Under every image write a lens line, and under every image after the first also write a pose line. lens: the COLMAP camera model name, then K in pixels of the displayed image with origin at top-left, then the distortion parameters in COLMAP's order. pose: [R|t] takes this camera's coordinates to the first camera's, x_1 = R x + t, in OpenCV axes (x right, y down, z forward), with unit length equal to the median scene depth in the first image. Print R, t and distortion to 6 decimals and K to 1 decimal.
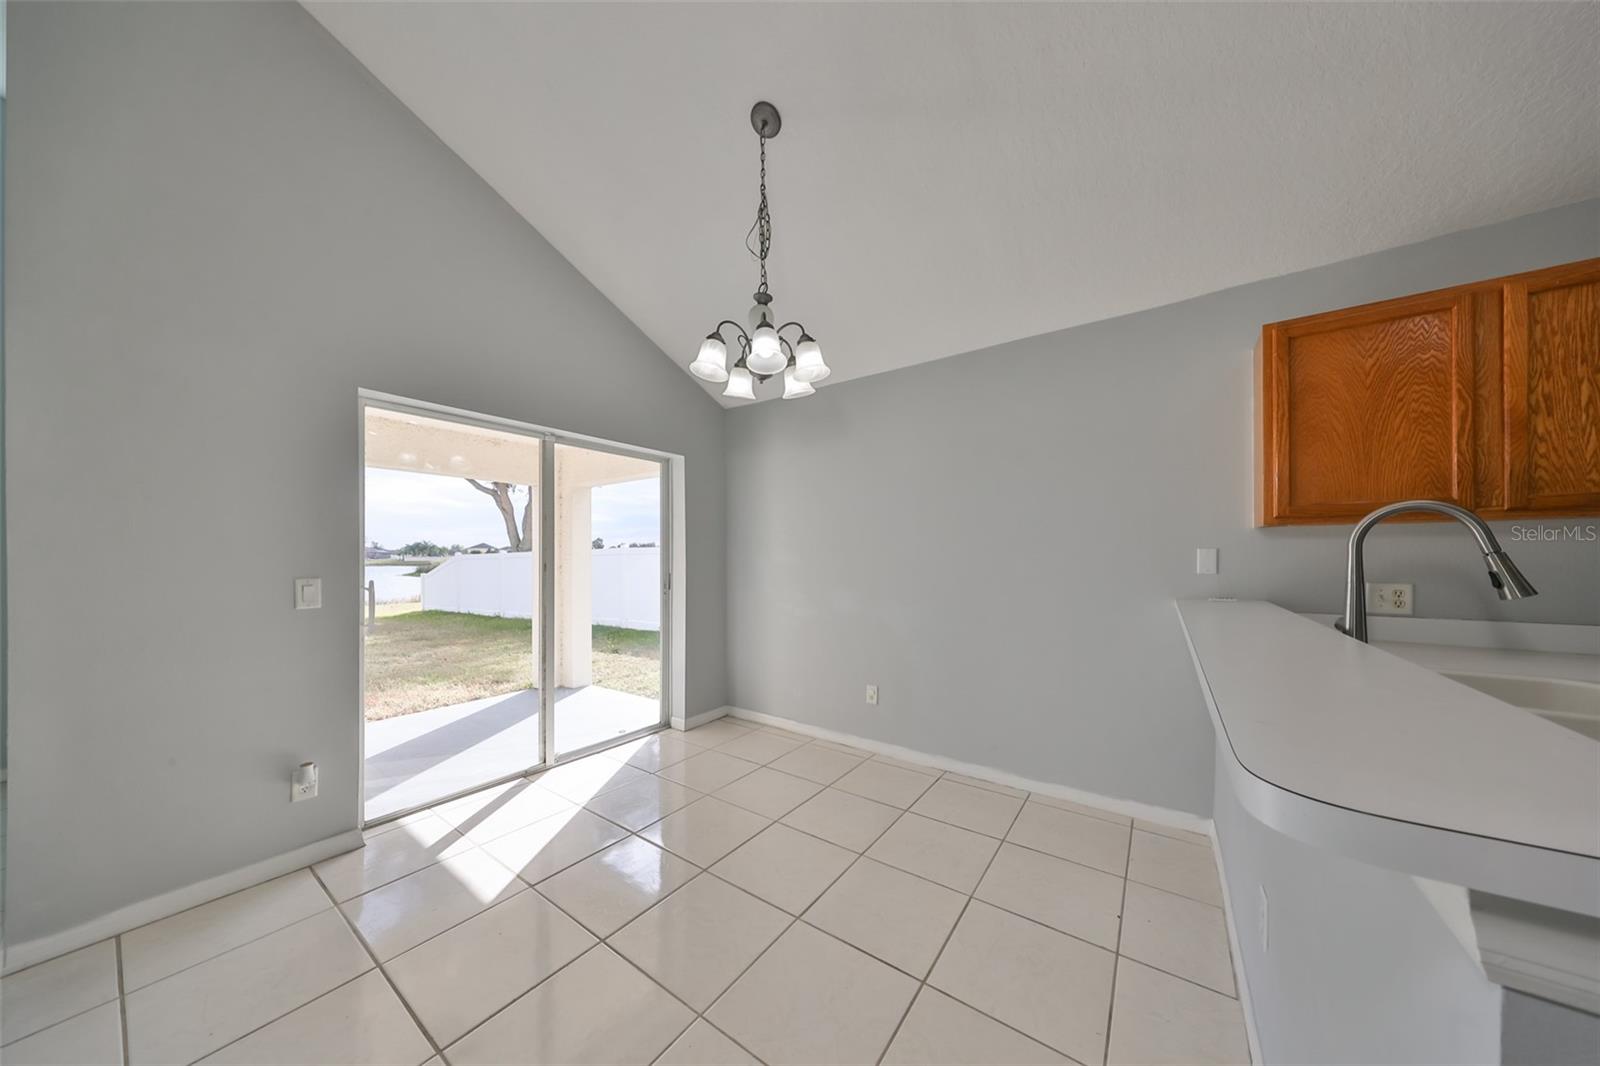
lens RADIAL K [[504.0, 0, 803.6], [0, 504.0, 557.3], [0, 0, 1]] dist [-0.000141, -0.000122]
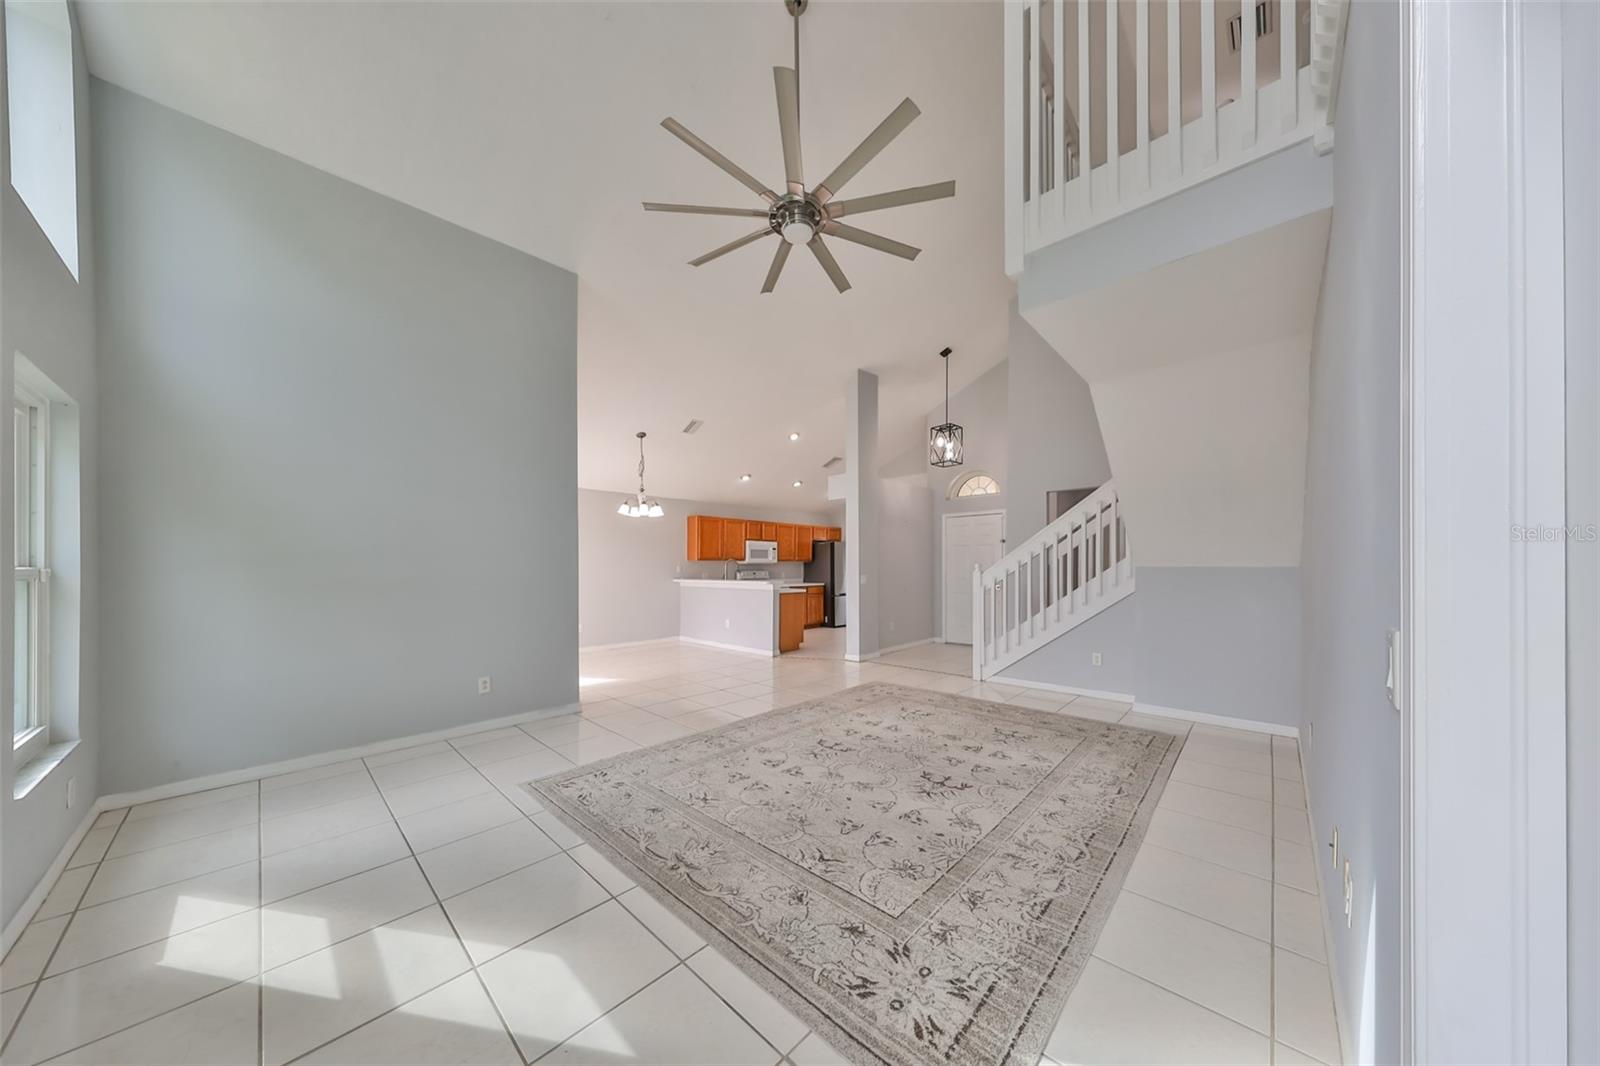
lens RADIAL K [[501.8, 0, 800.3], [0, 501.8, 565.2], [0, 0, 1]] dist [0.005832, 0.000011]
pose [[0.133342, 0.006950, 0.991046, -3.902879], [0.000725, 0.999974, -0.007110, 0.011967], [-0.991070, 0.001666, 0.133334, -0.566573]]
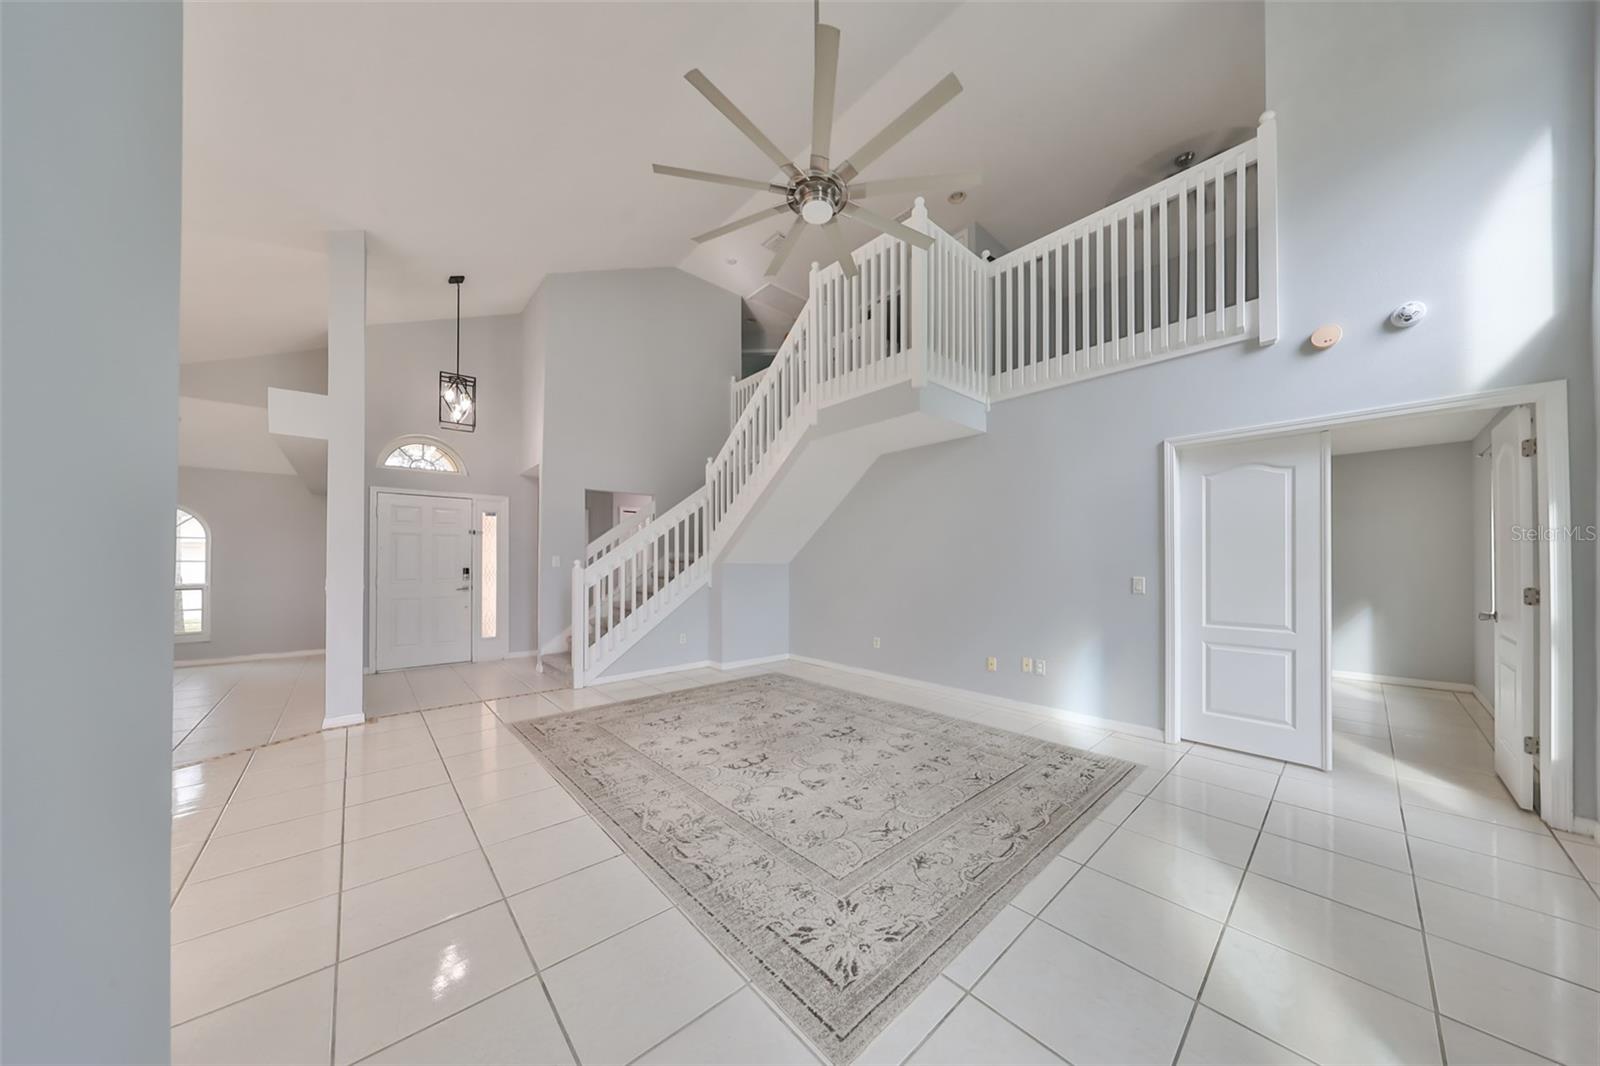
lens RADIAL K [[504.0, 0, 803.6], [0, 504.0, 557.3], [0, 0, 1]] dist [-0.000141, -0.000122]
pose [[-0.975562, 0.006387, 0.219630, -2.412172], [0.004045, 0.999930, -0.011112, 0.004208], [-0.219686, -0.009952, -0.975520, 1.400073]]
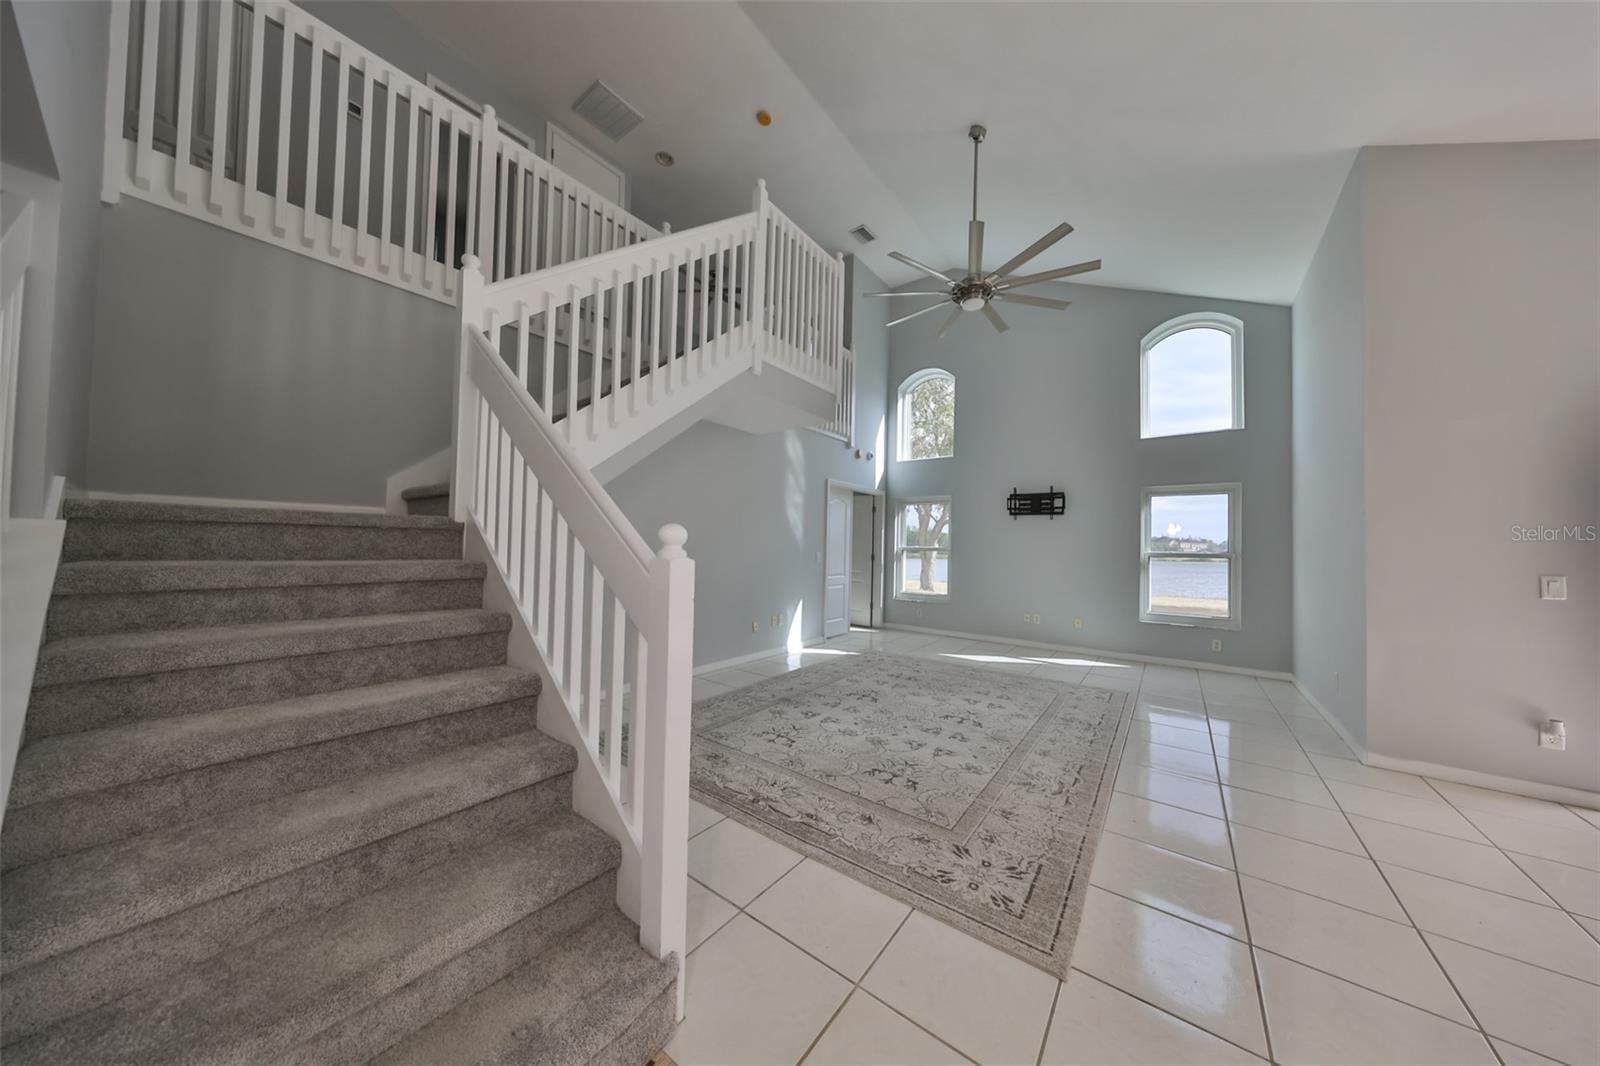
lens RADIAL K [[491.9, 0, 804.0], [0, 491.9, 534.8], [0, 0, 1]] dist [-0.000412, -0.000005]
pose [[-0.026018, -0.017084, -0.999515, 0.390771], [-0.022360, 0.999614, -0.016503, -0.000958], [0.999411, 0.021920, -0.026390, -1.073330]]
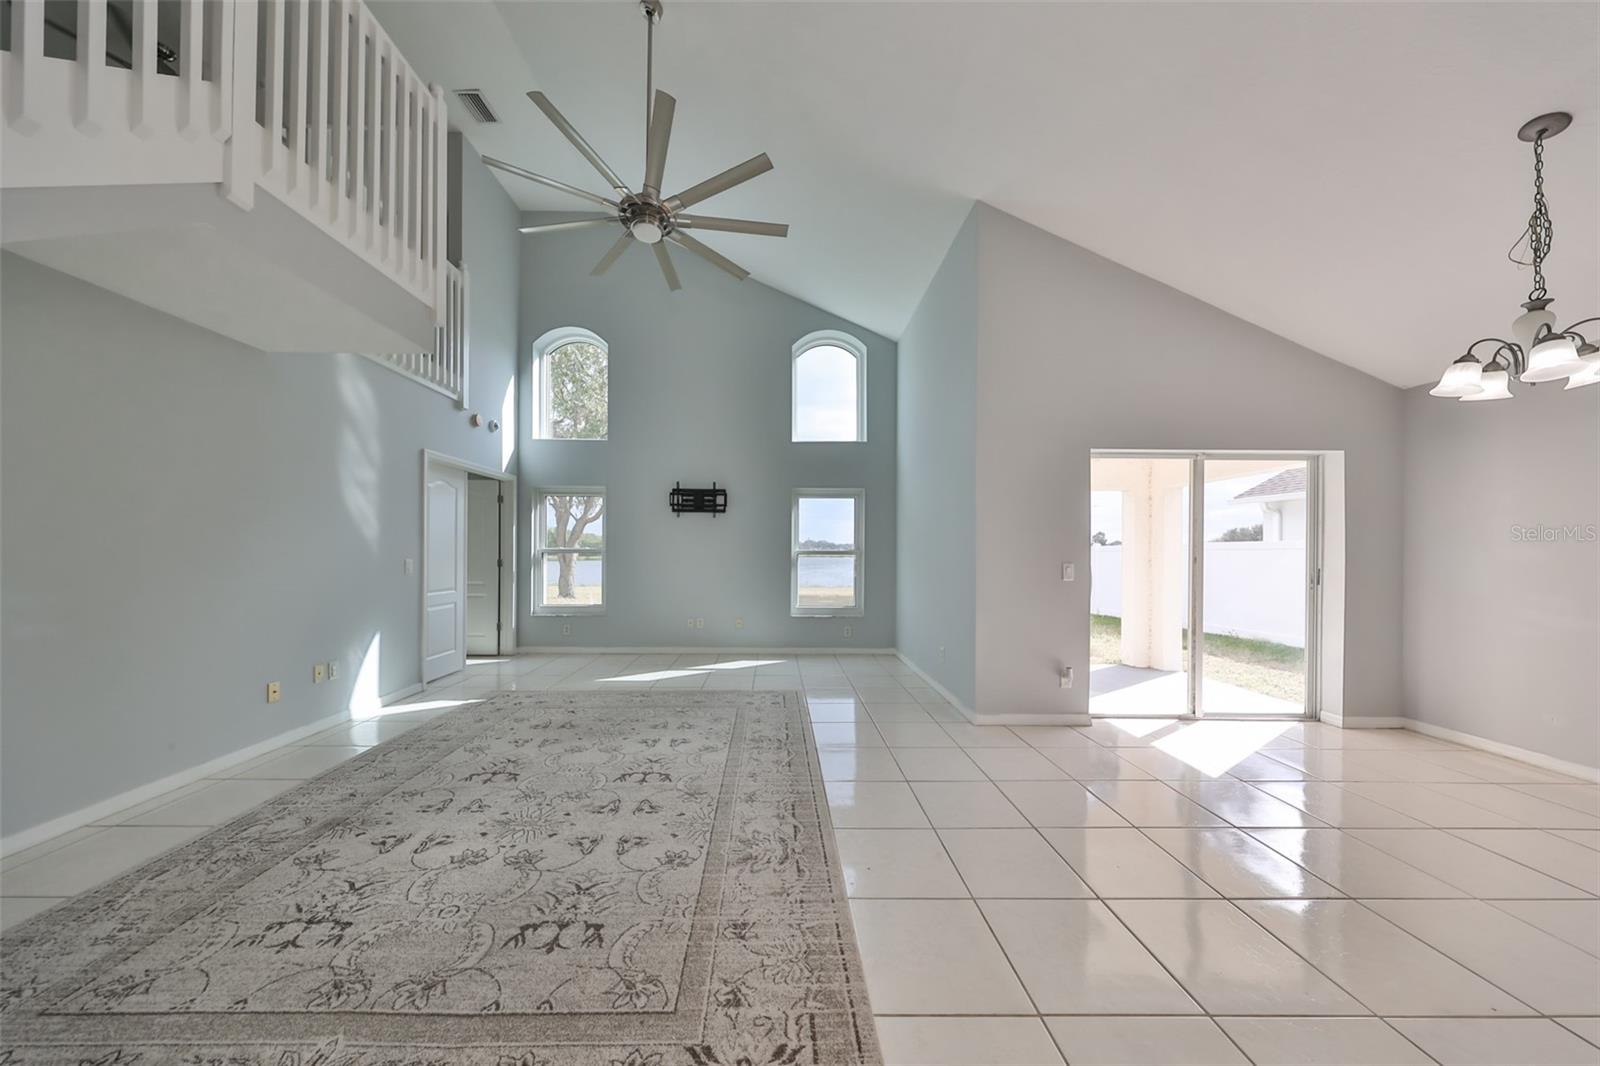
lens RADIAL K [[503.4, 0, 779.3], [0, 503.4, 552.0], [0, 0, 1]] dist [0.000319, -0.000045]
pose [[0.588765, 0.009958, -0.808243, -0.190469], [-0.009550, 0.999940, 0.005363, 0.003353], [0.808247, 0.004561, 0.588825, -1.044919]]
